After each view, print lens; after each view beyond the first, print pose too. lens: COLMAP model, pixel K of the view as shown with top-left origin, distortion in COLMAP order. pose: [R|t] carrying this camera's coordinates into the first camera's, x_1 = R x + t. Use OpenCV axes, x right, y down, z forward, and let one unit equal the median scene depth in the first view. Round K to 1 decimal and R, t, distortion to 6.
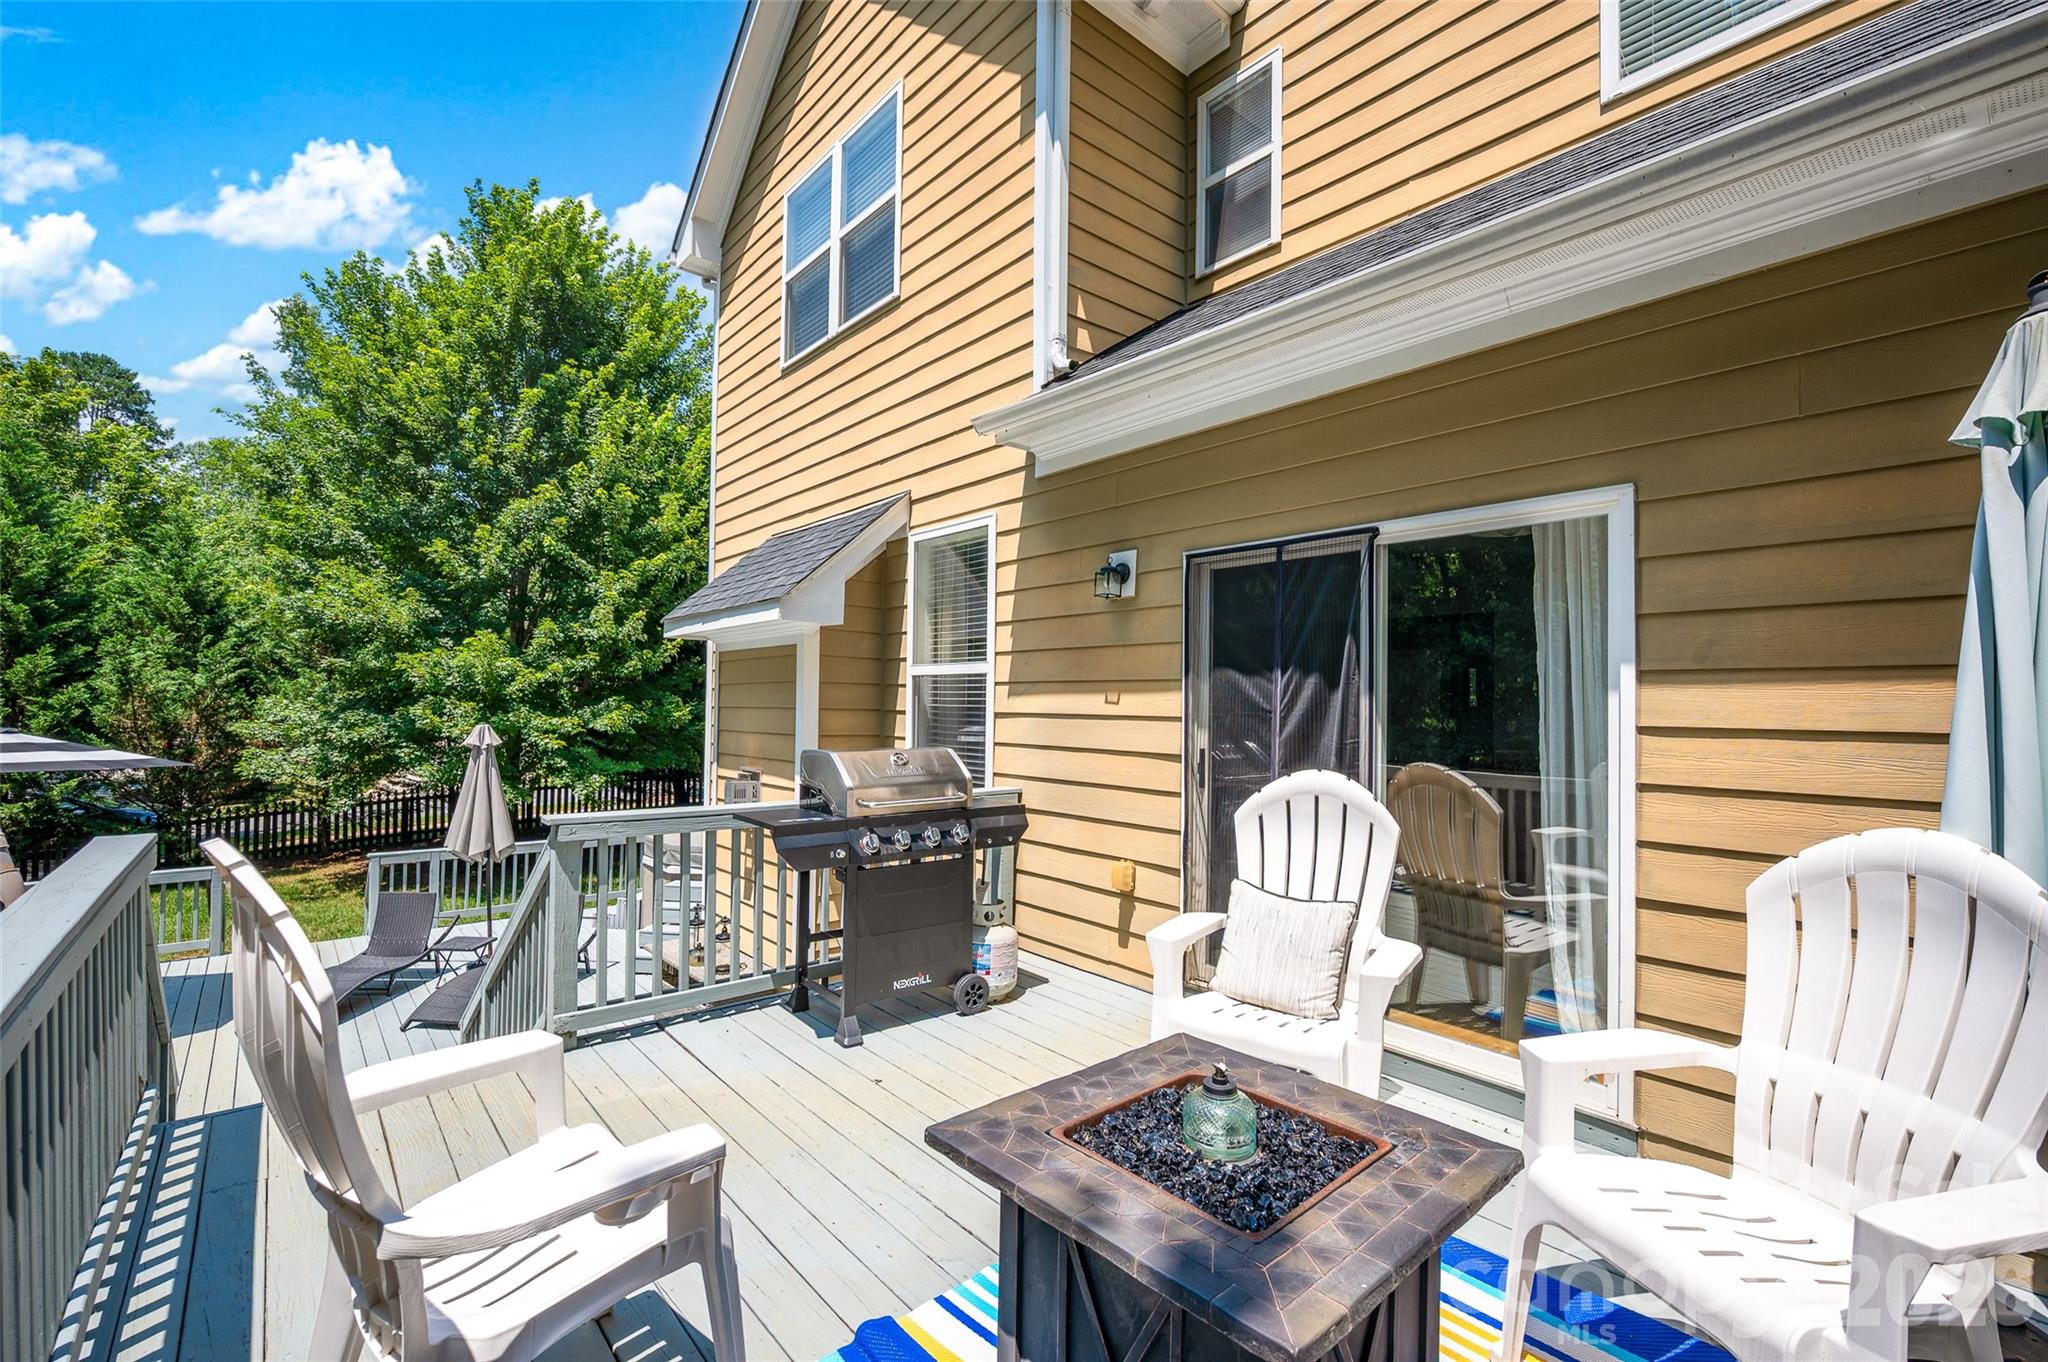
lens RADIAL K [[885.1, 0, 1046.9], [0, 885.1, 685.3], [0, 0, 1]] dist [-0.007973, 0.000911]
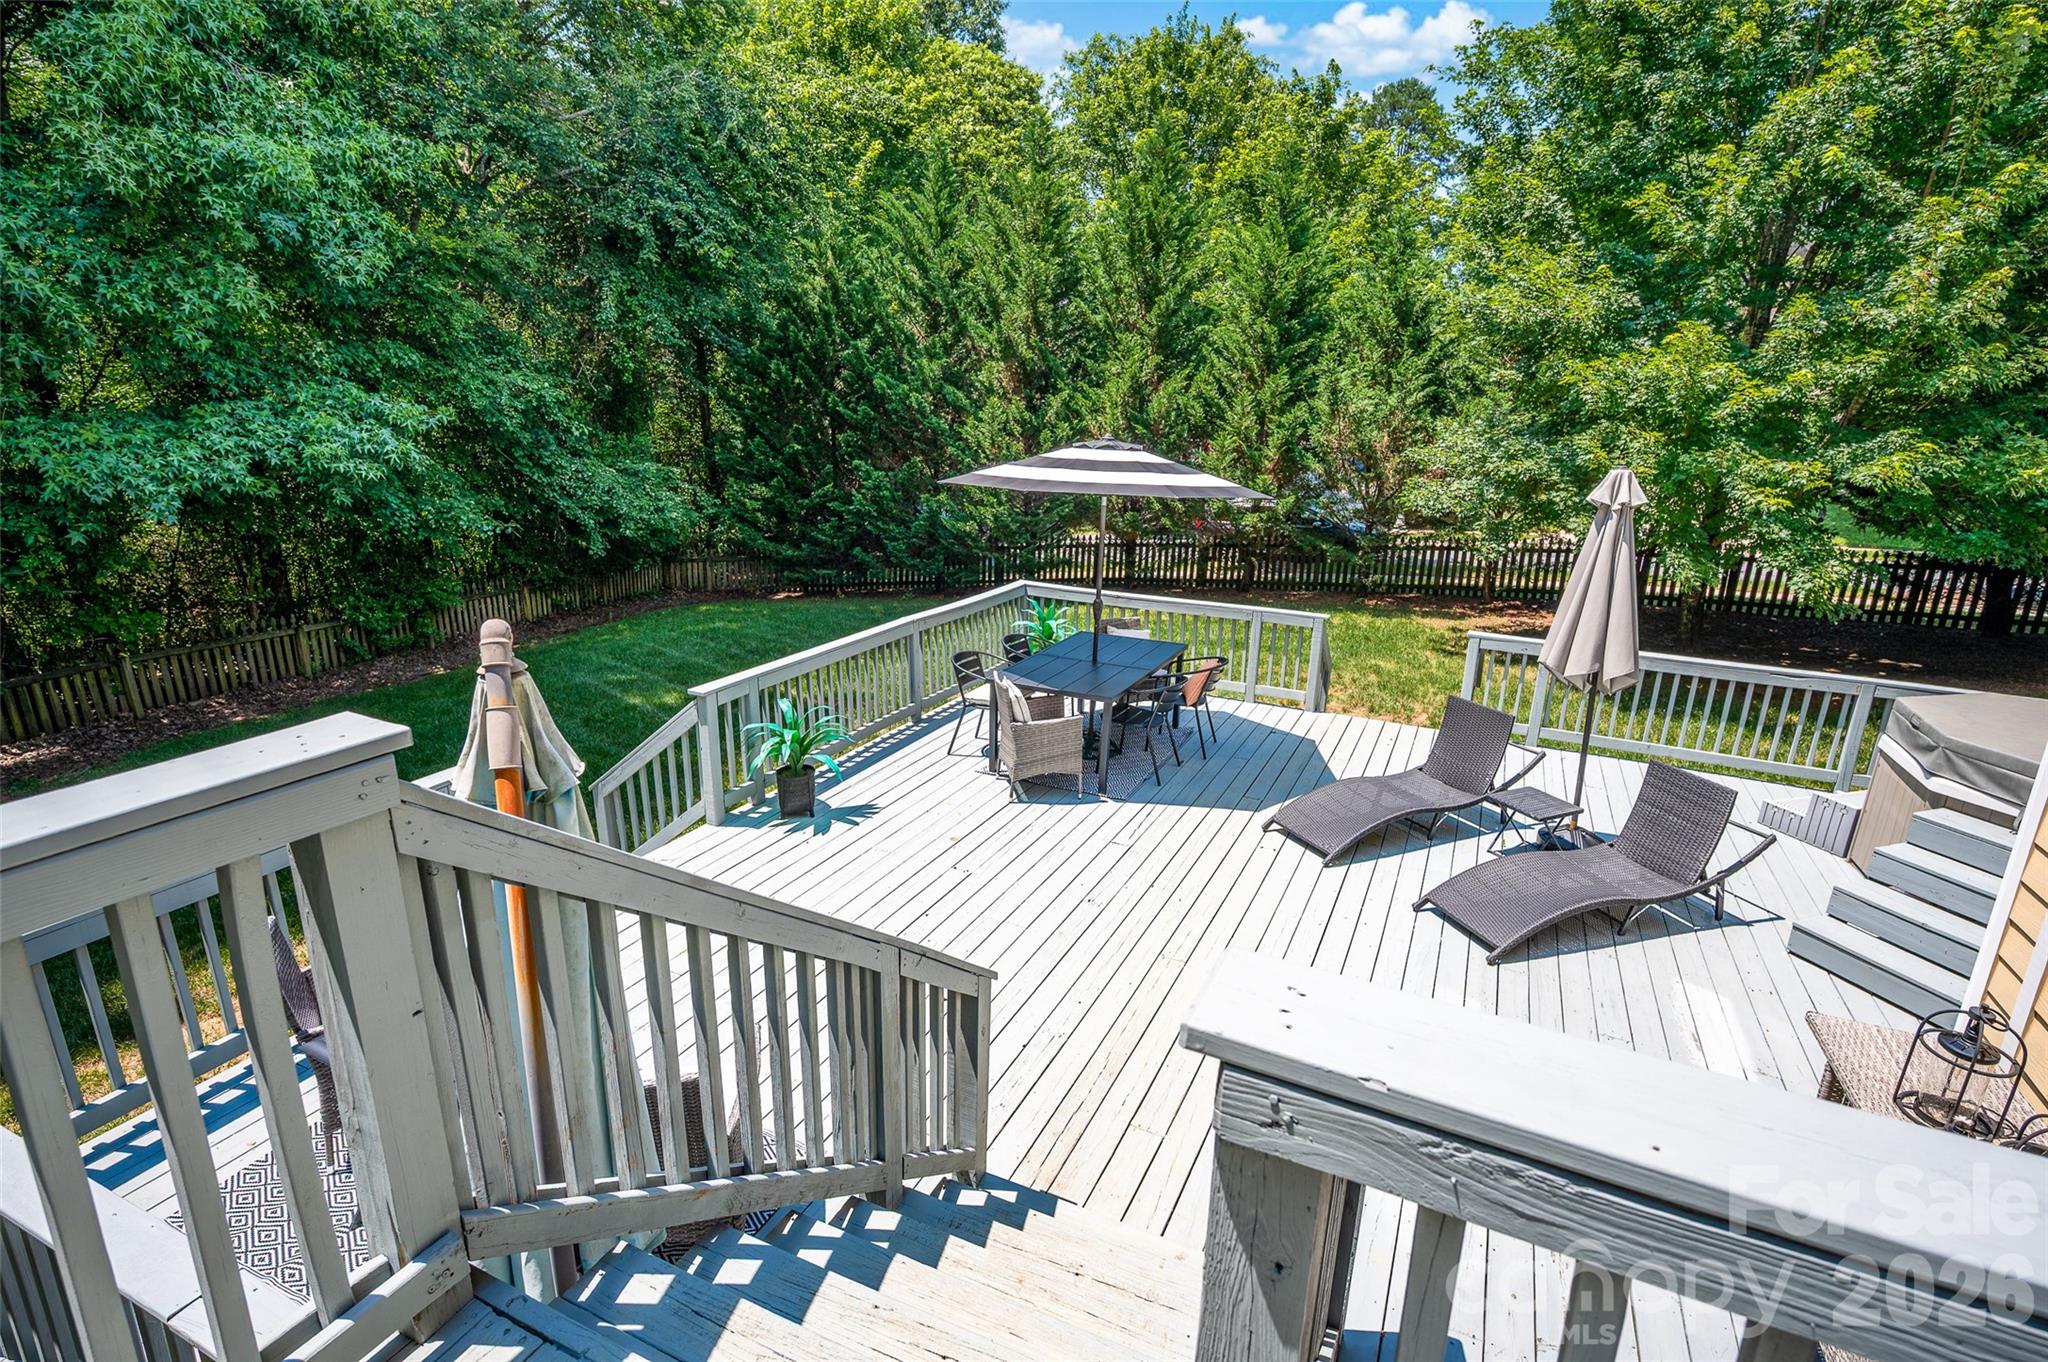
lens RADIAL K [[1009.4, 0, 1016.0], [0, 1009.4, 681.2], [0, 0, 1]] dist [0.001539, -0.001721]
pose [[0.390110, 0.247065, -0.887002, -0.092549], [-0.009327, 0.964339, 0.264504, 0.002947], [0.920721, -0.094912, 0.378503, 0.208553]]
